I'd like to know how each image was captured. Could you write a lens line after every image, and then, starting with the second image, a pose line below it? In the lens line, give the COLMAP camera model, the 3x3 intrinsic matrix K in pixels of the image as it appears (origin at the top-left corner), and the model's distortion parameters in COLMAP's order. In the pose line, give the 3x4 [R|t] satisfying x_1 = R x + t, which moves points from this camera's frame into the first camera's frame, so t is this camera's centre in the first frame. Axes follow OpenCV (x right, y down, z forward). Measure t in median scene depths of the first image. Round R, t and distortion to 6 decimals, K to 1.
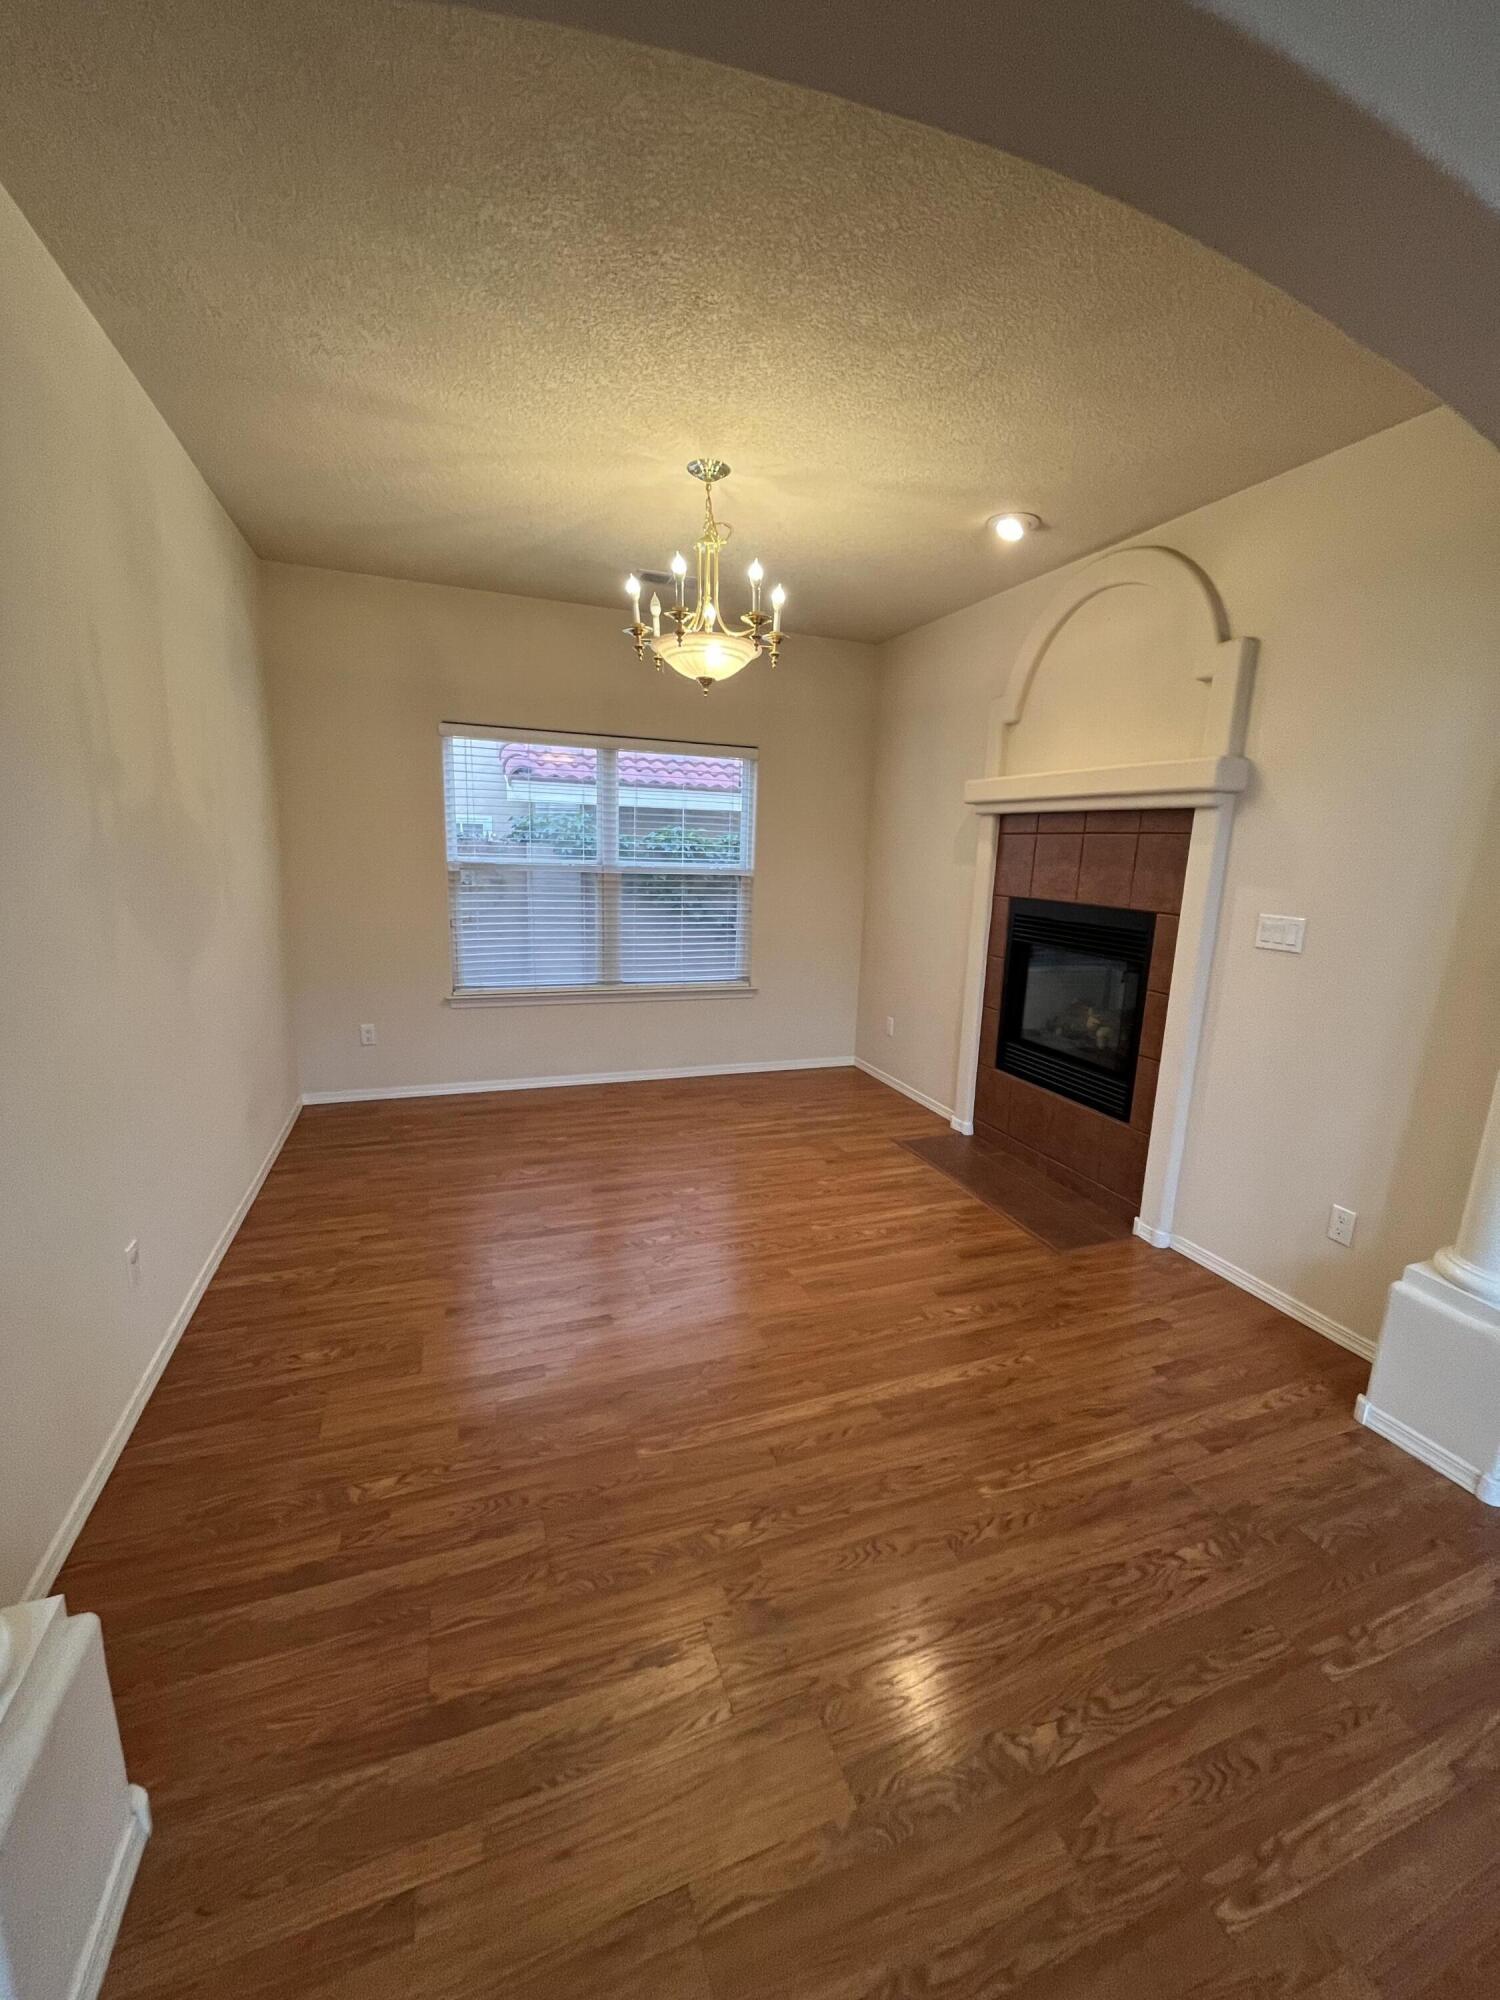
lens RADIAL K [[807.6, 0, 761.1], [0, 807.6, 1003.1], [0, 0, 1]] dist [-0.002485, 0.000513]
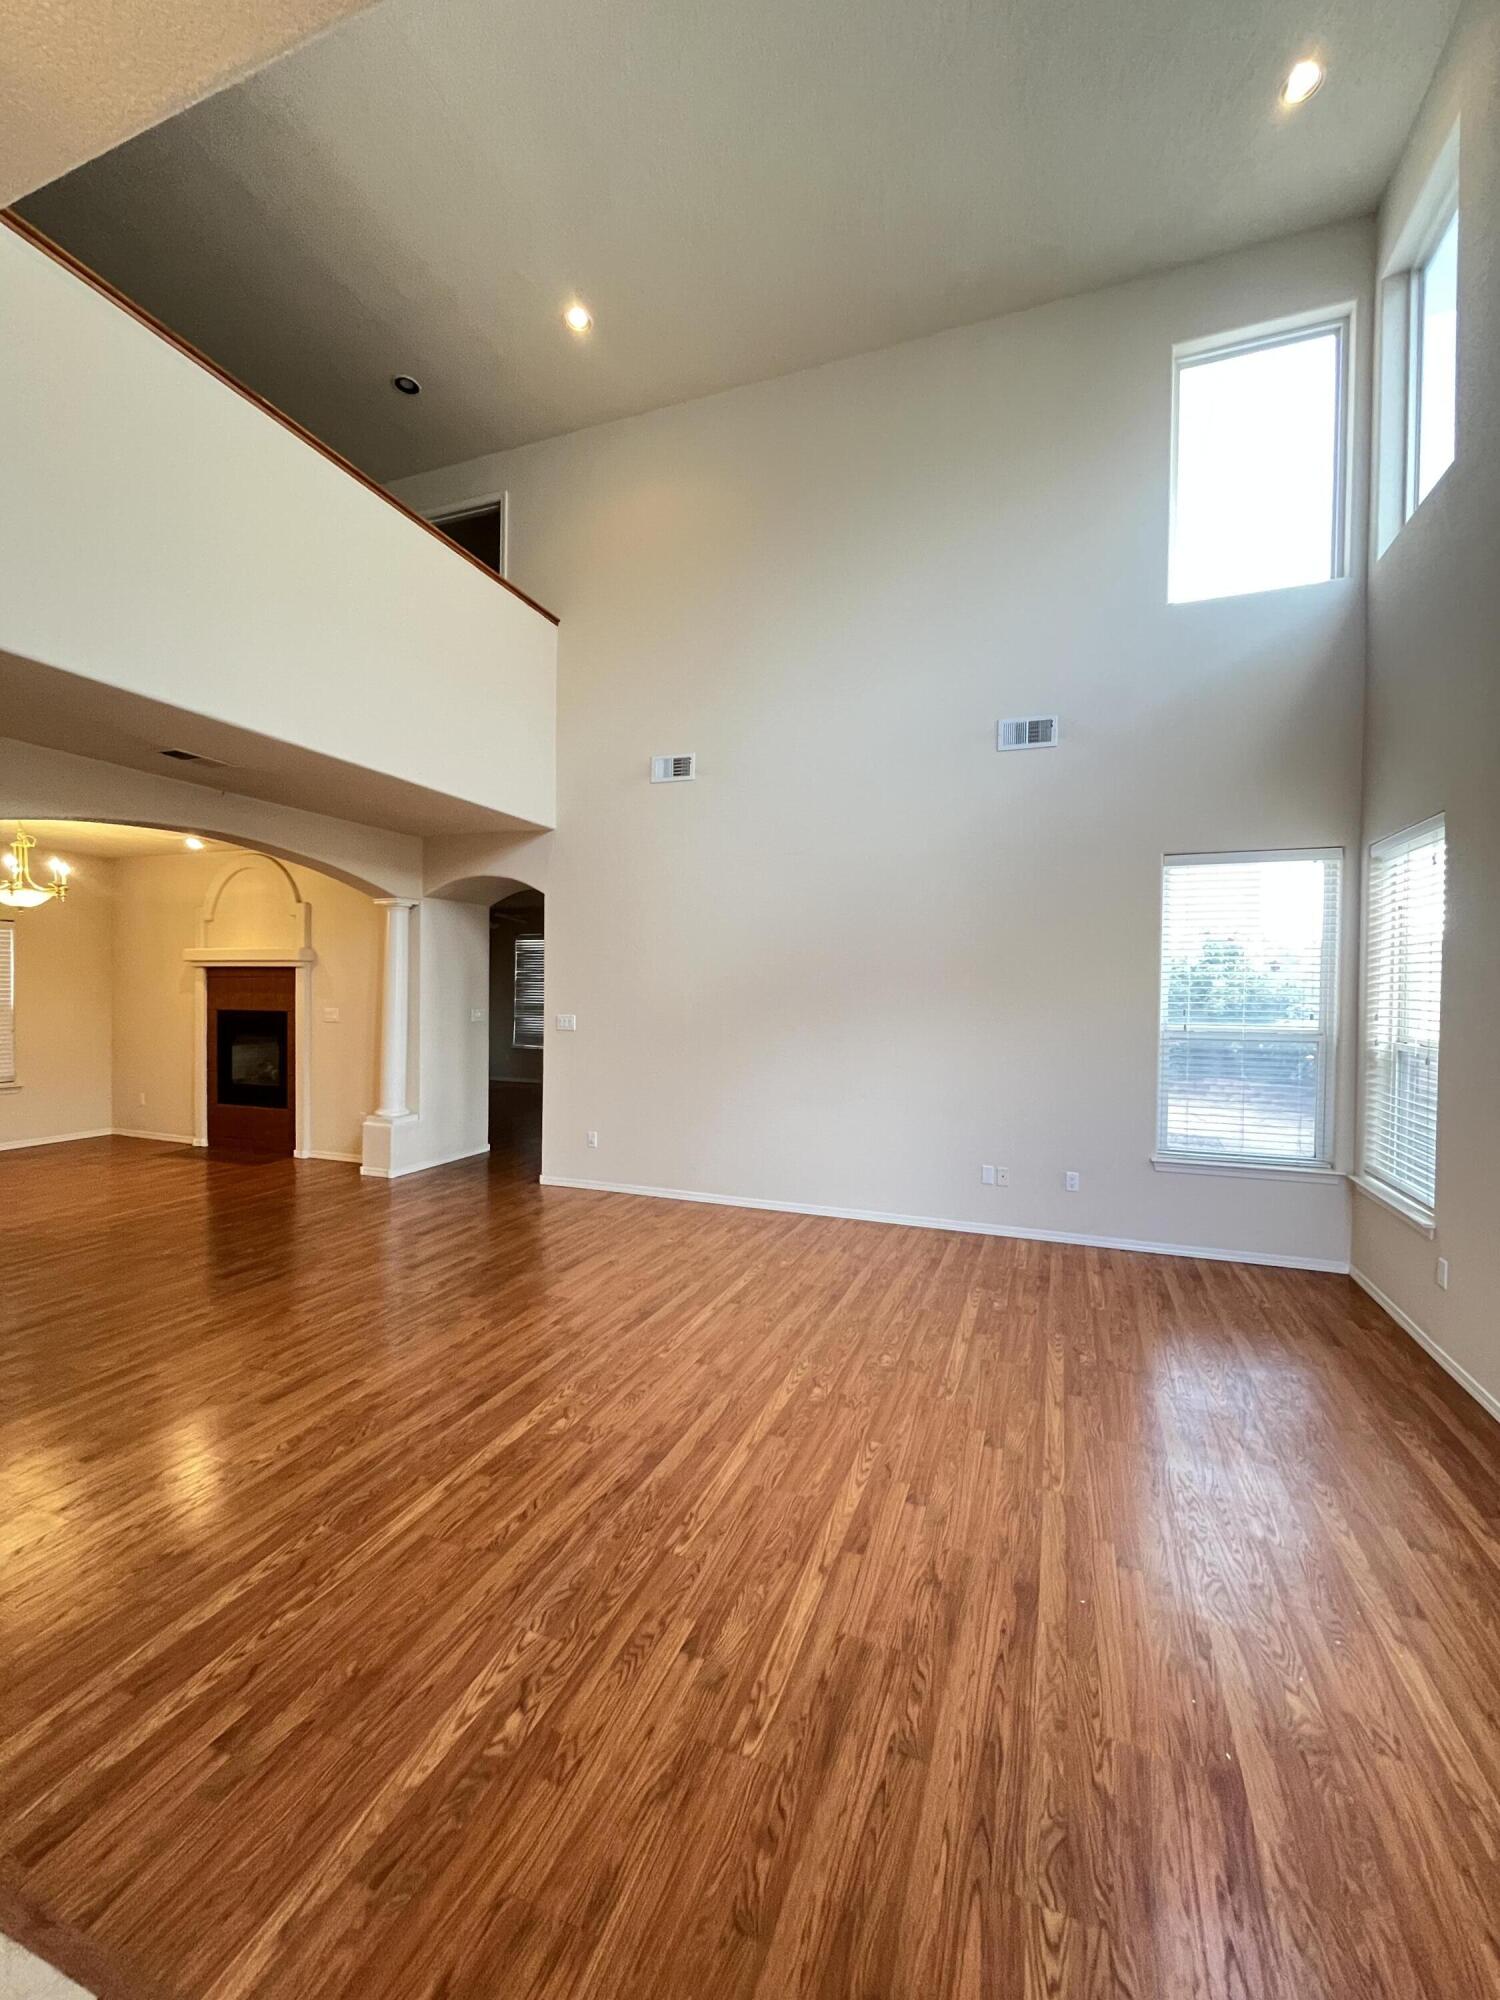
lens RADIAL K [[807.6, 0, 761.1], [0, 807.6, 1003.1], [0, 0, 1]] dist [-0.002485, 0.000513]
pose [[0.662141, -0.039395, 0.748343, -0.270369], [0.159475, 0.983150, -0.089349, 0.231407], [-0.732214, 0.178504, 0.657267, -1.220469]]
